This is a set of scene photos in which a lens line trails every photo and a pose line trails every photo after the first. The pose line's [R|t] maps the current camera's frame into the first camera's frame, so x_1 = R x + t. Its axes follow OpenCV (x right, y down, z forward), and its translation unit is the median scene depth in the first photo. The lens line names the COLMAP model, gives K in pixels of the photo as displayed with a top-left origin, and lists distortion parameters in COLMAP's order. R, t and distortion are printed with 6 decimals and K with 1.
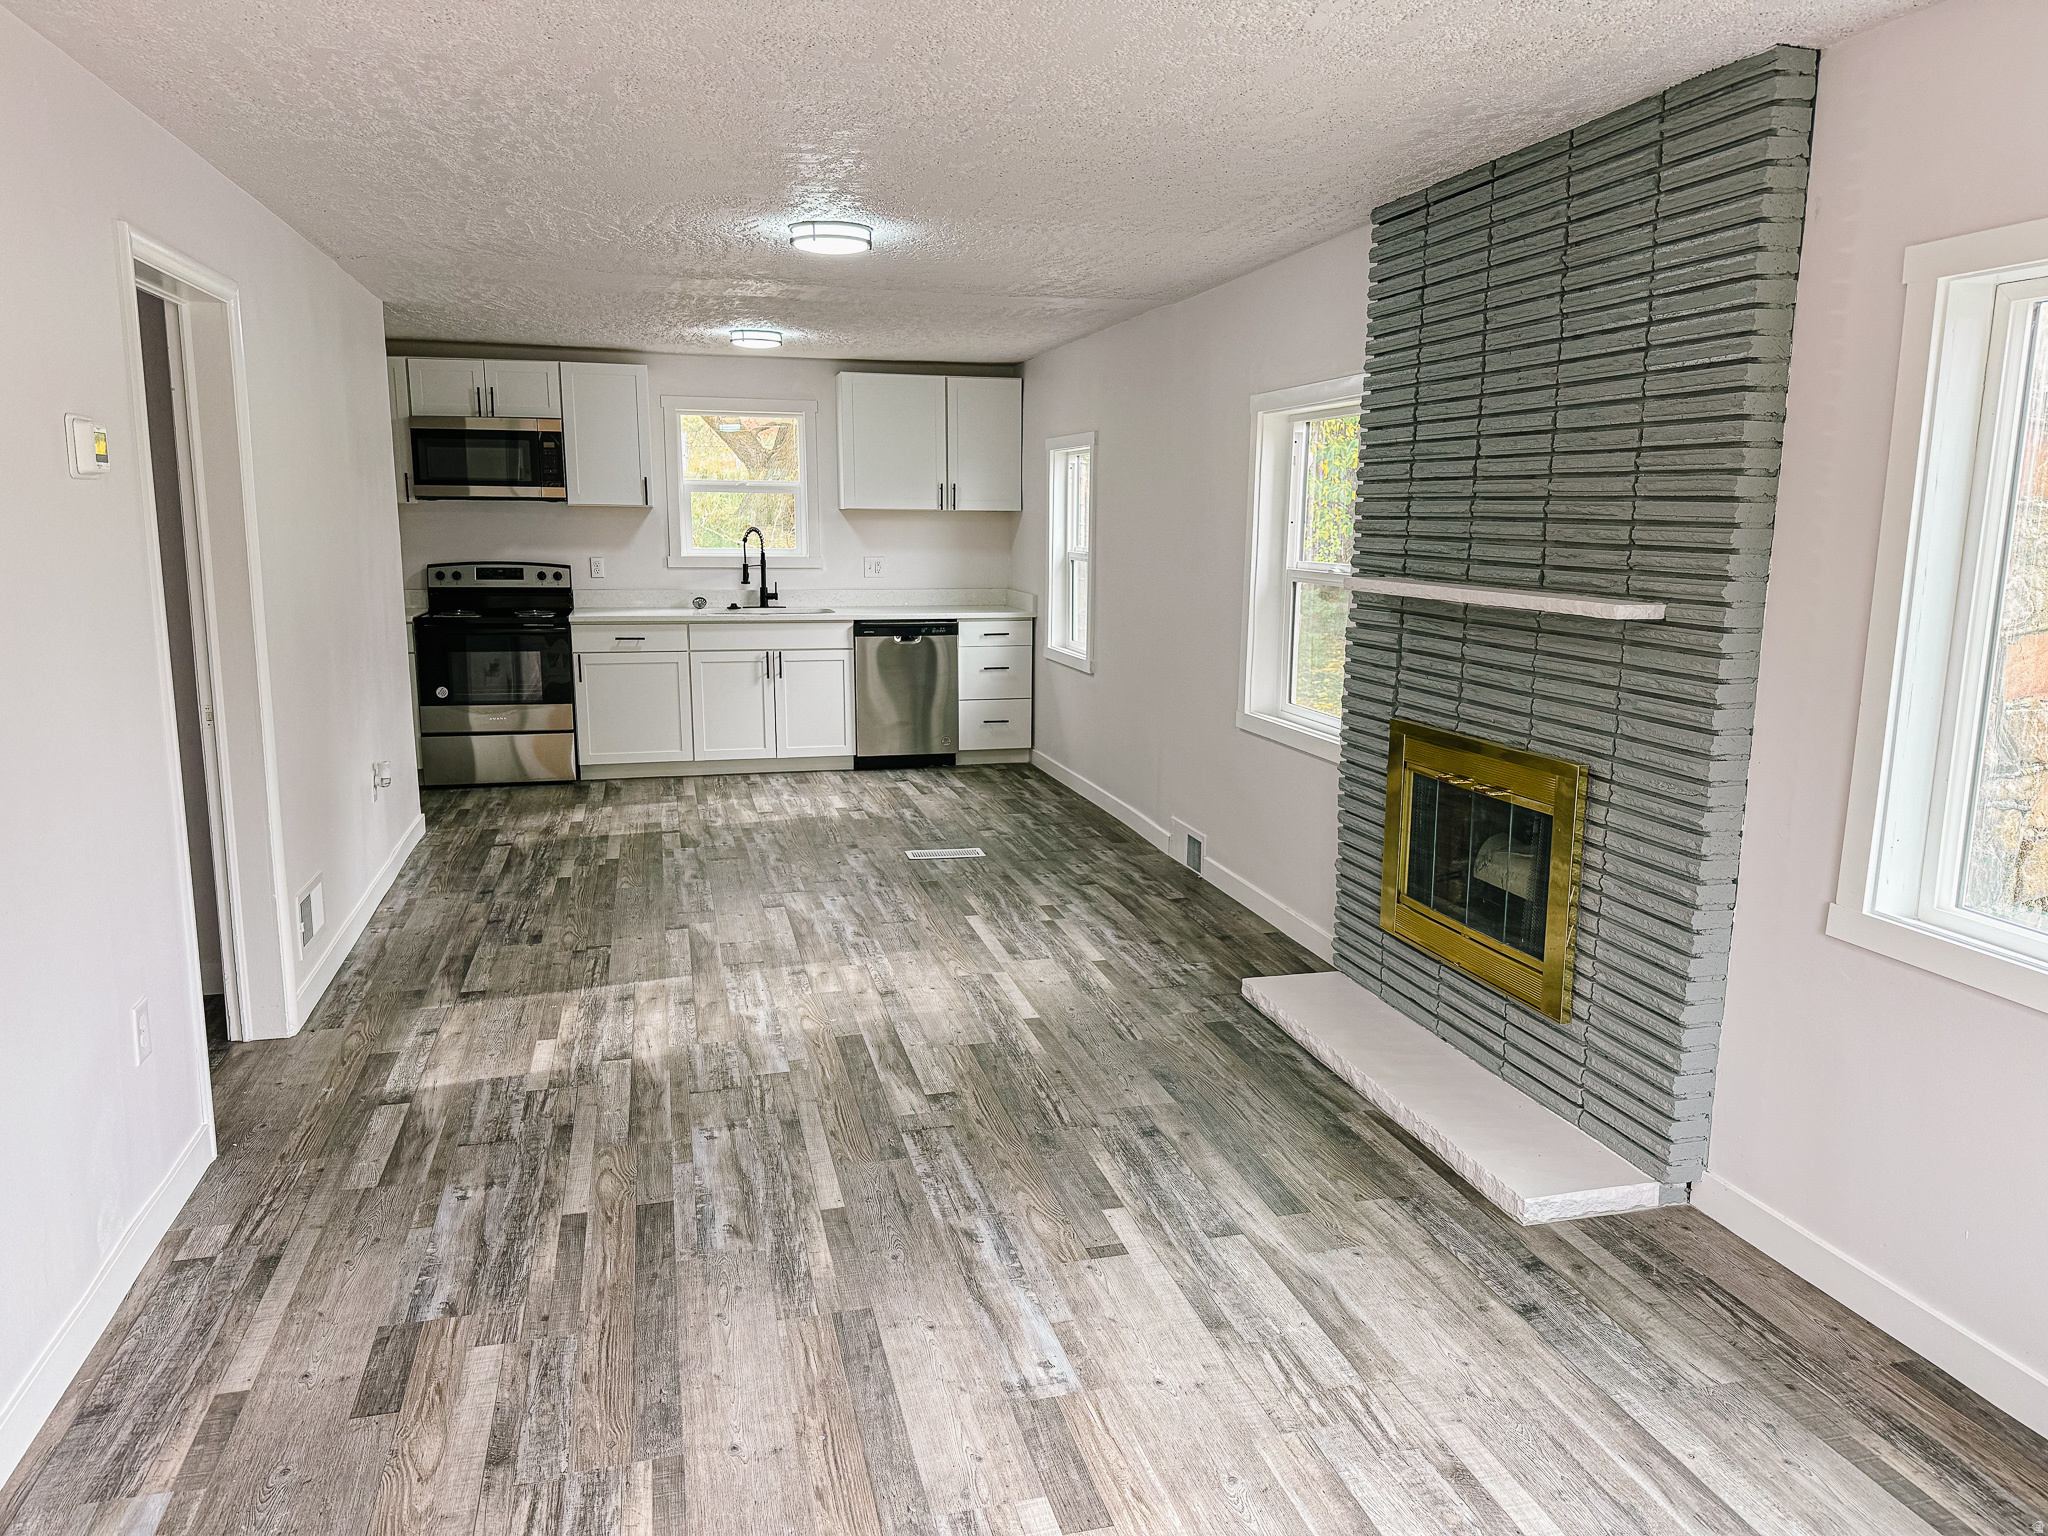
lens RADIAL K [[1419.1, 0, 1032.9], [0, 1419.1, 781.2], [0, 0, 1]] dist [0.094471, -0.121048]
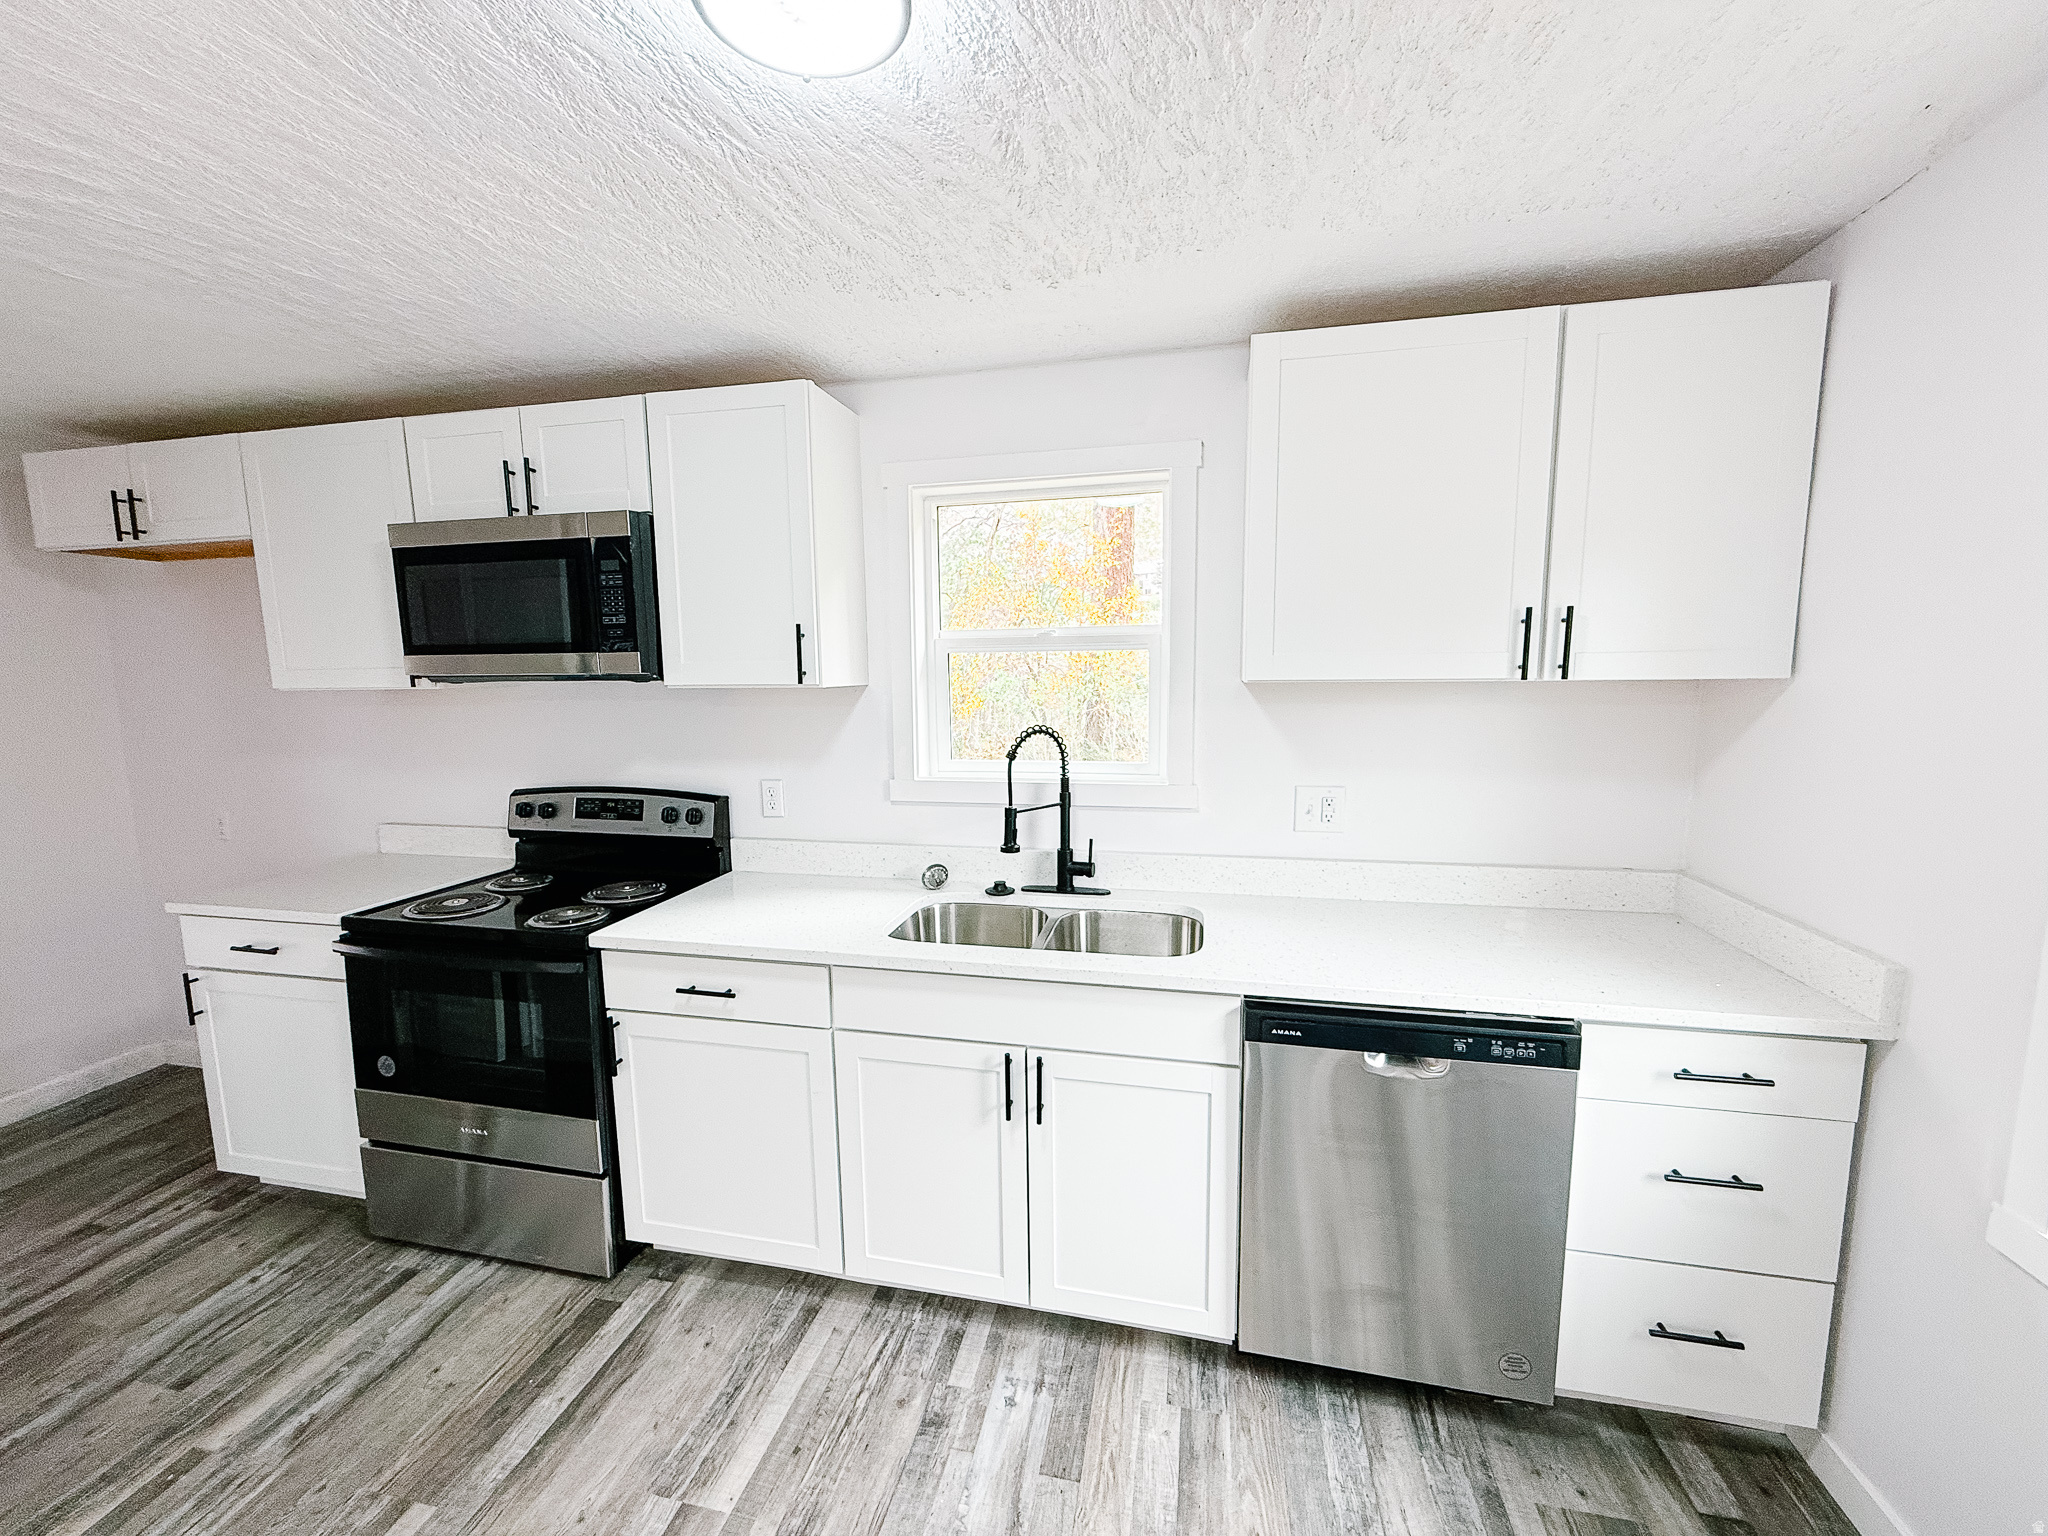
lens RADIAL K [[810.4, 0, 1024.0], [0, 810.4, 768.0], [0, 0, 1]] dist [0.001306, 0.000004]
pose [[0.891316, 0.036561, -0.451906, -0.085105], [-0.064176, 0.996881, -0.045925, -0.155163], [0.448818, 0.069935, 0.890883, 0.783943]]
